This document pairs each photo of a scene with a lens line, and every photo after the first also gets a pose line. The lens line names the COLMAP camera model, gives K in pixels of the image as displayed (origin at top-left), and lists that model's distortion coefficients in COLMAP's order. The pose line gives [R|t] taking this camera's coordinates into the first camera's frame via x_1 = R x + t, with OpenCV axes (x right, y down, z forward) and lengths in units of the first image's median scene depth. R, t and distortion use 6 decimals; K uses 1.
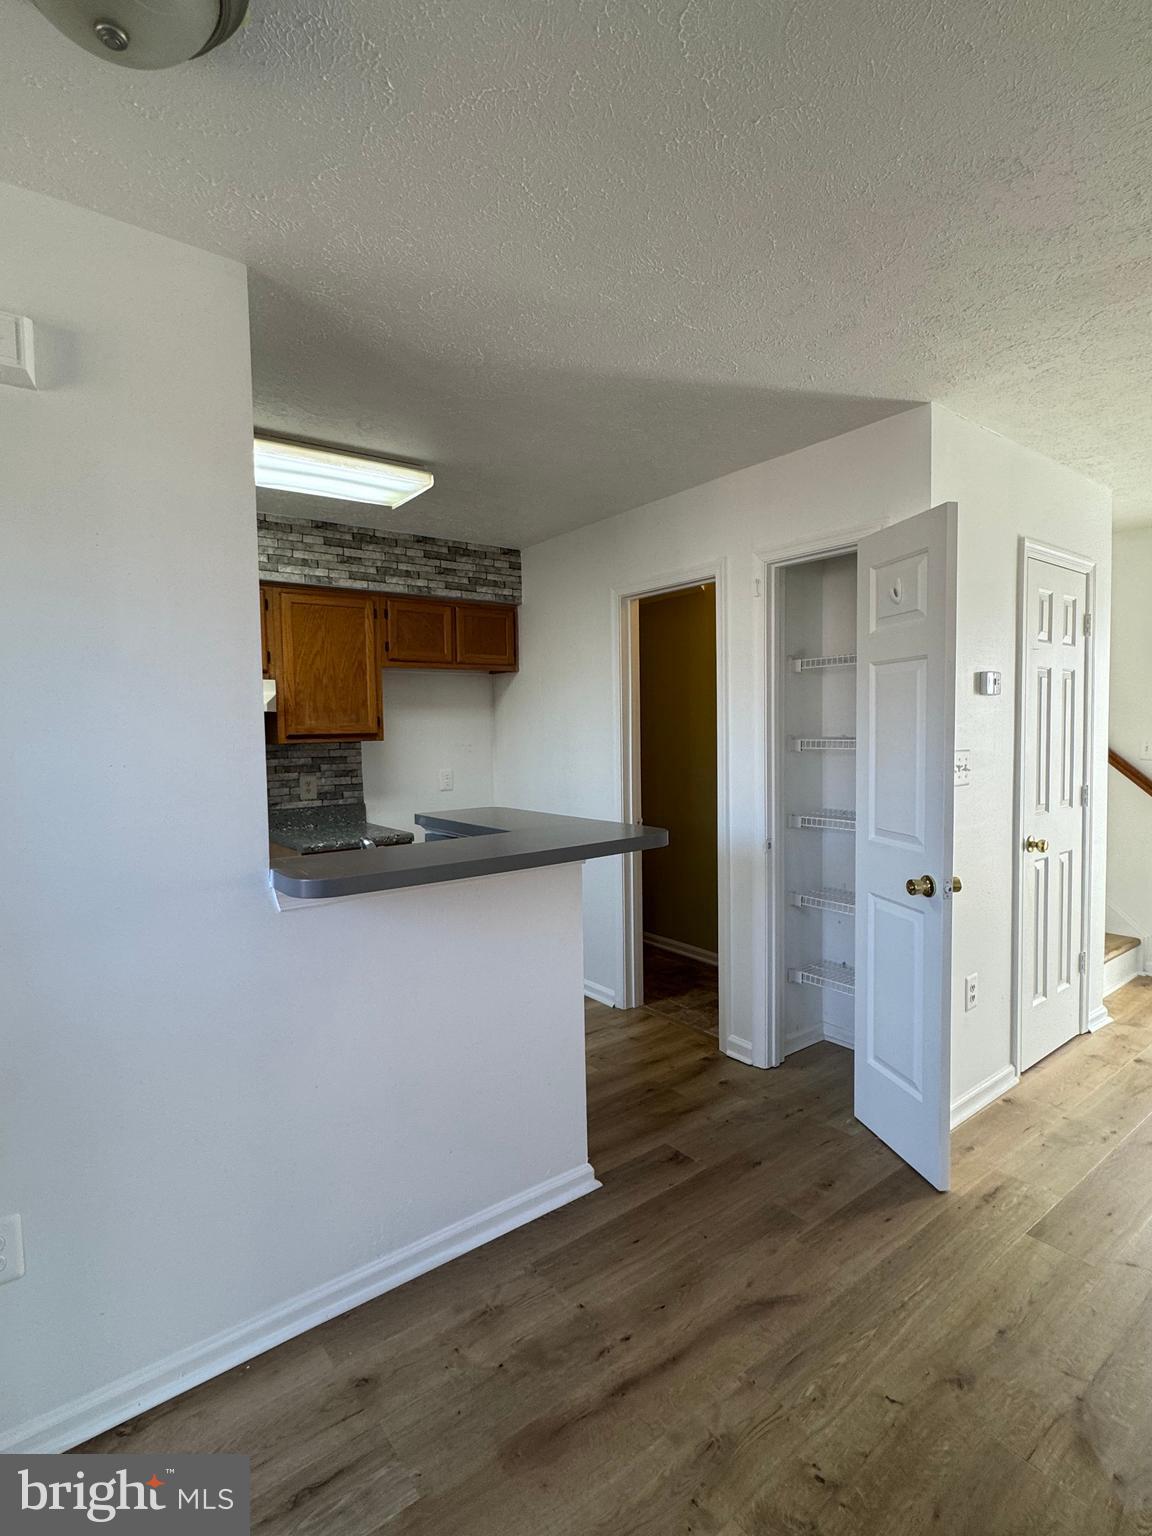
lens RADIAL K [[756.8, 0, 588.1], [0, 756.8, 770.2], [0, 0, 1]] dist [-0.002404, -0.001056]
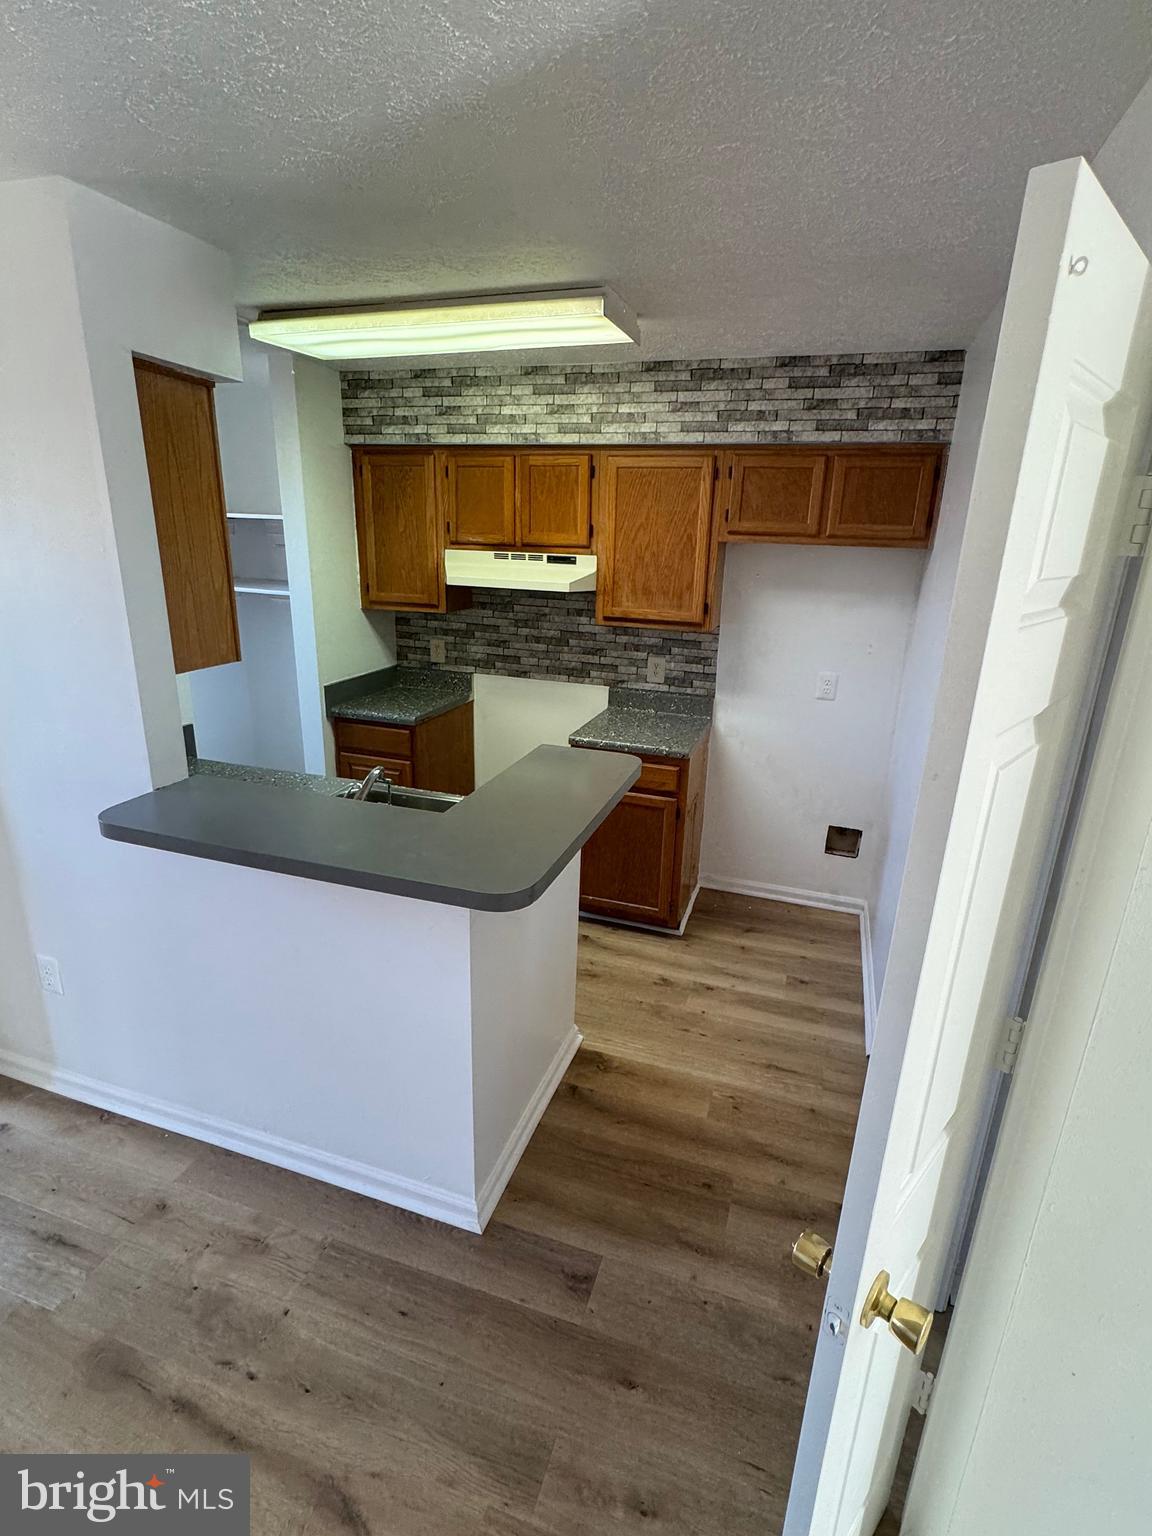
lens RADIAL K [[756.8, 0, 584.5], [0, 756.8, 774.7], [0, 0, 1]] dist [-0.002404, -0.001056]
pose [[0.554667, 0.295001, -0.778022, 0.362728], [-0.089569, 0.950777, 0.296649, -0.128416], [0.827237, -0.094855, 0.553788, 0.407857]]
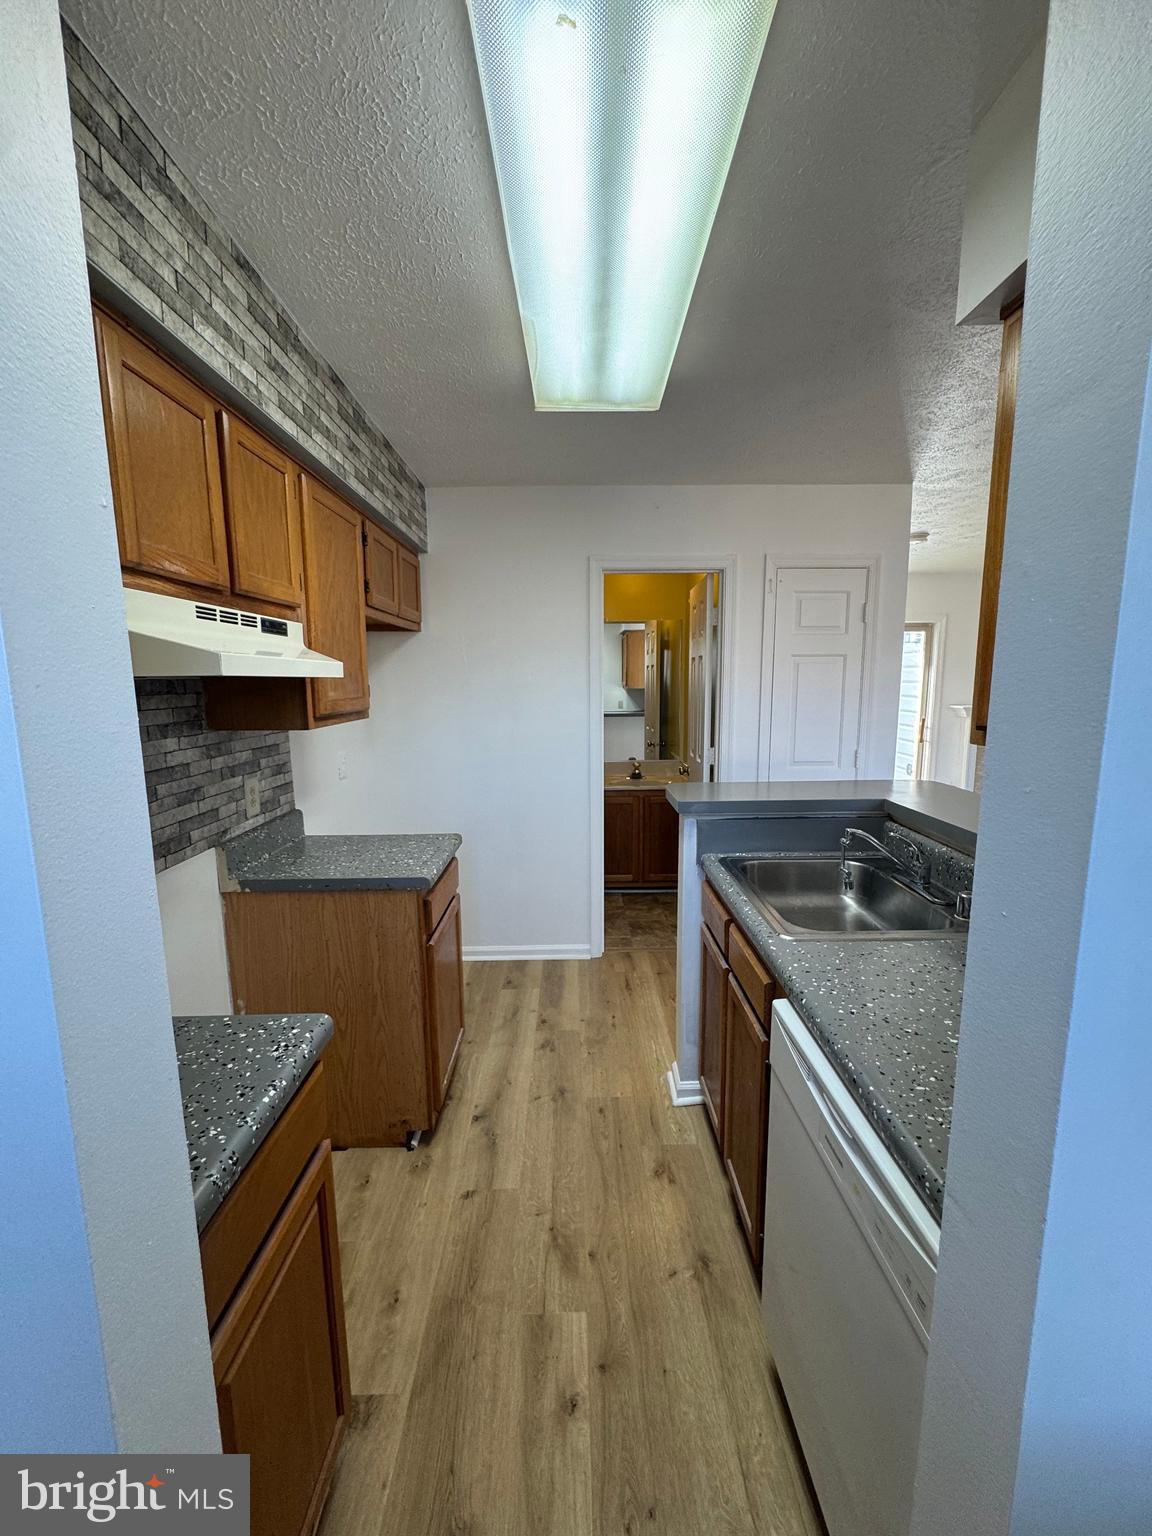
lens RADIAL K [[613.2, 0, 577.6], [0, 613.2, 772.6], [0, 0, 1]] dist [-0.003047, 0.000058]
pose [[0.616836, -0.112516, 0.779008, -0.621785], [0.052742, 0.993414, 0.101721, -0.036466], [-0.785323, -0.021659, 0.618708, 0.484510]]
